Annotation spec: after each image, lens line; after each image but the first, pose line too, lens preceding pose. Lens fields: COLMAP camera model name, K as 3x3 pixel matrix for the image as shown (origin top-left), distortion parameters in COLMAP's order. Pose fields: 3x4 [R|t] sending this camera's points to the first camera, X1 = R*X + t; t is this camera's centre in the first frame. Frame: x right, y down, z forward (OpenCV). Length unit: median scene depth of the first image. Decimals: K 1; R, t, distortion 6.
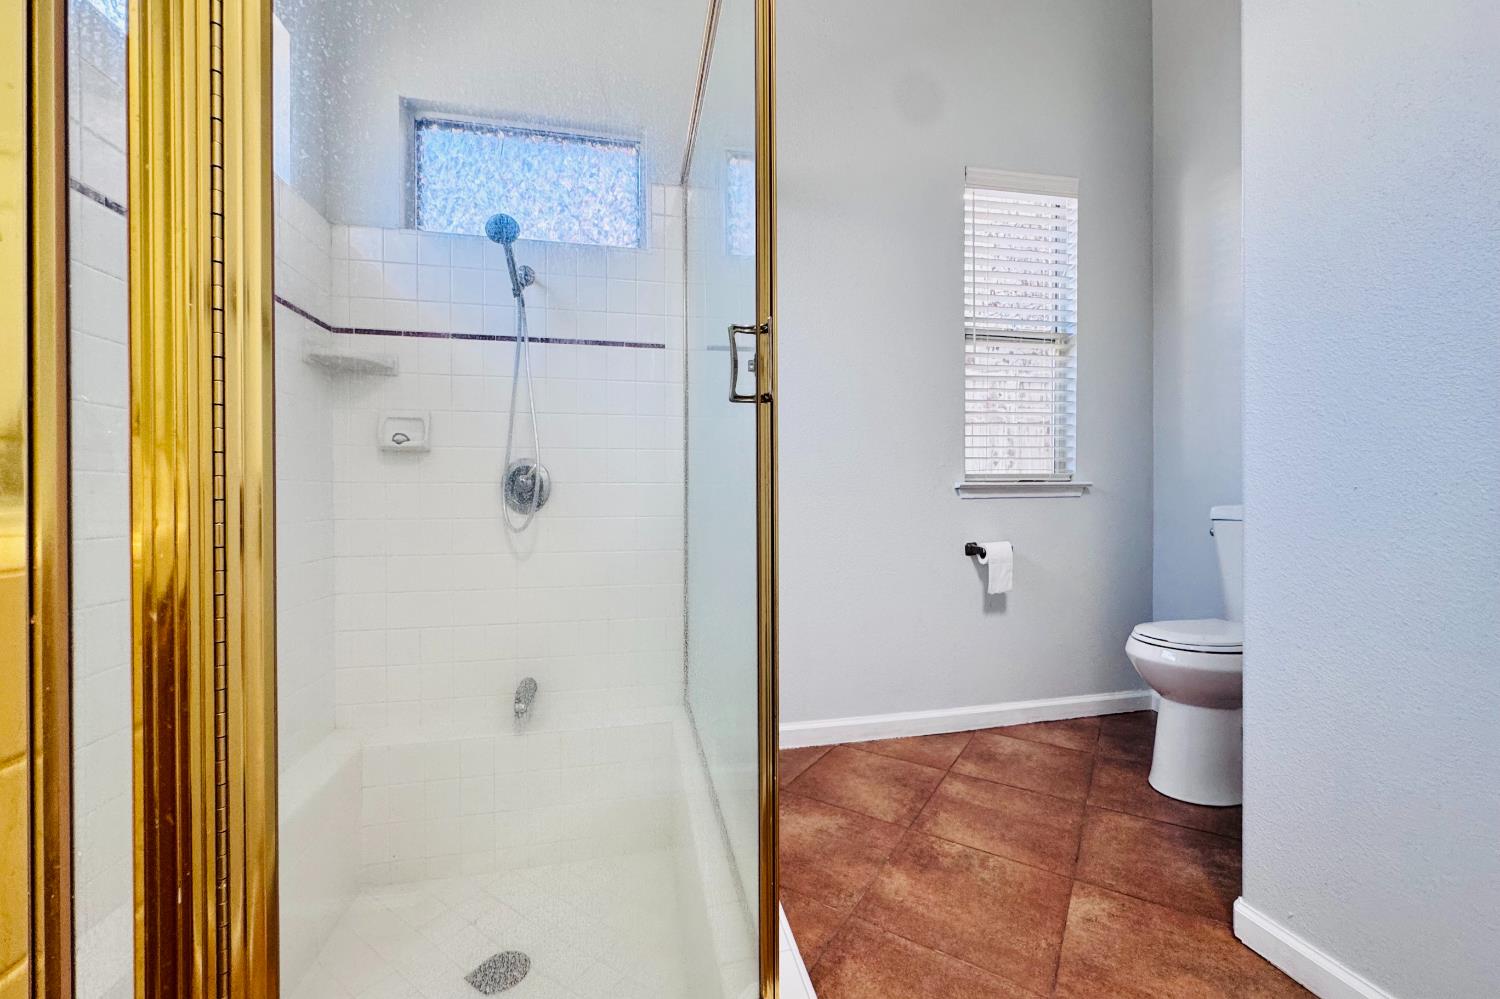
lens RADIAL K [[598.5, 0, 752.5], [0, 598.5, 494.8], [0, 0, 1]] dist [-0.004292, -0.000229]
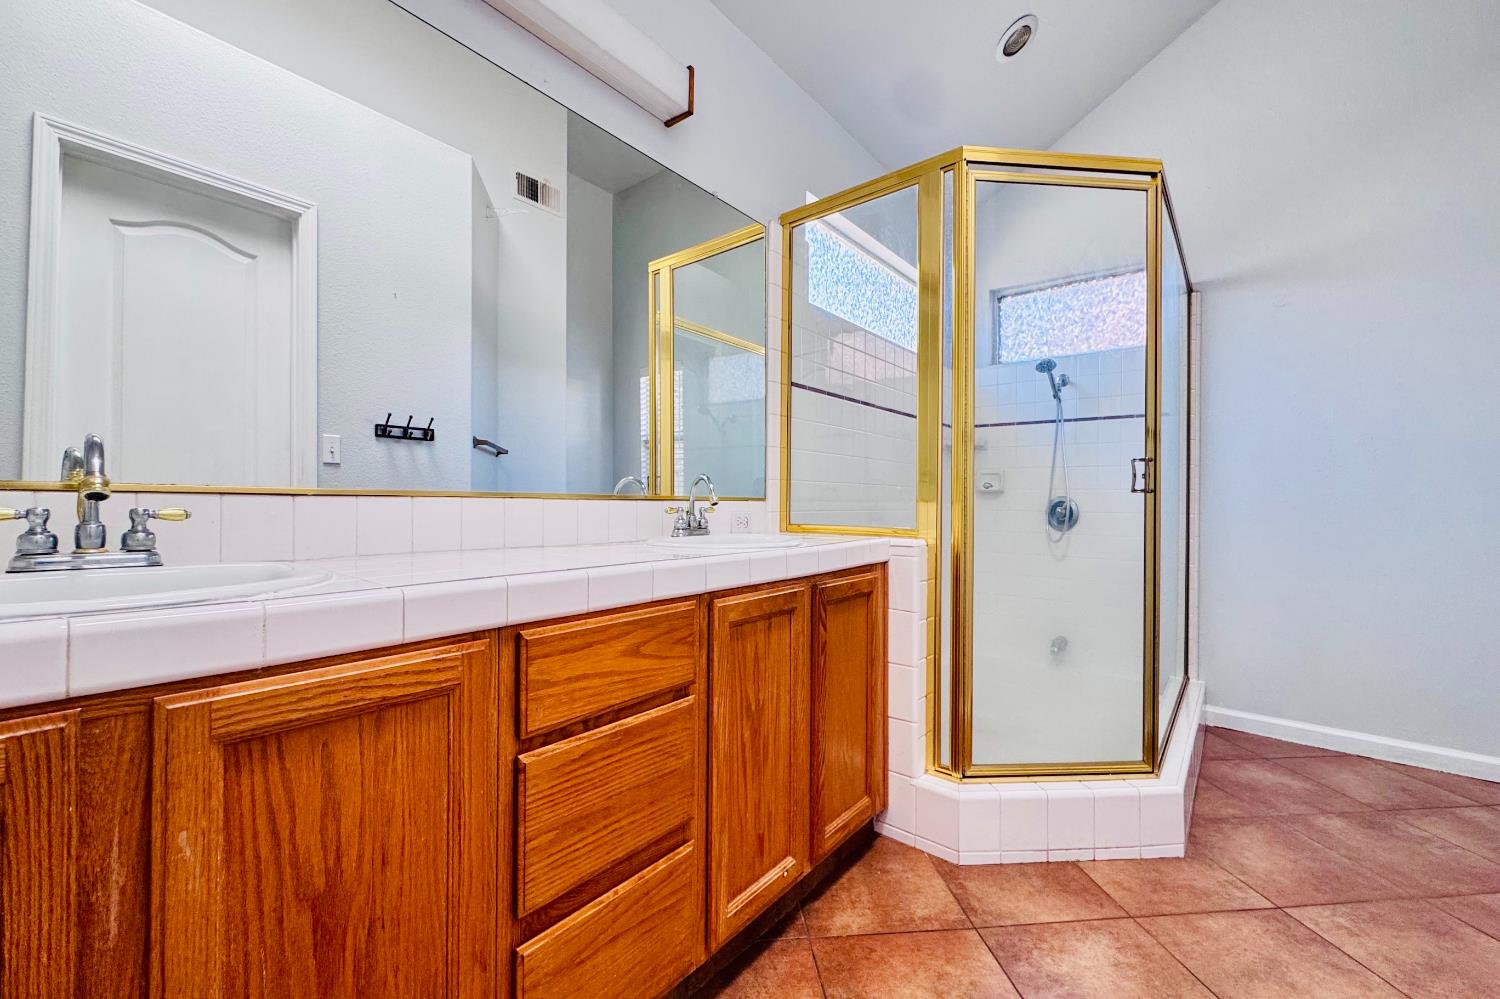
lens RADIAL K [[598.5, 0, 752.5], [0, 598.5, 494.8], [0, 0, 1]] dist [-0.004292, -0.000229]
pose [[0.630077, 0.004857, -0.776517, 0.345041], [-0.013009, 0.999906, -0.004301, -0.049125], [0.776423, 0.012812, 0.630082, -0.653685]]
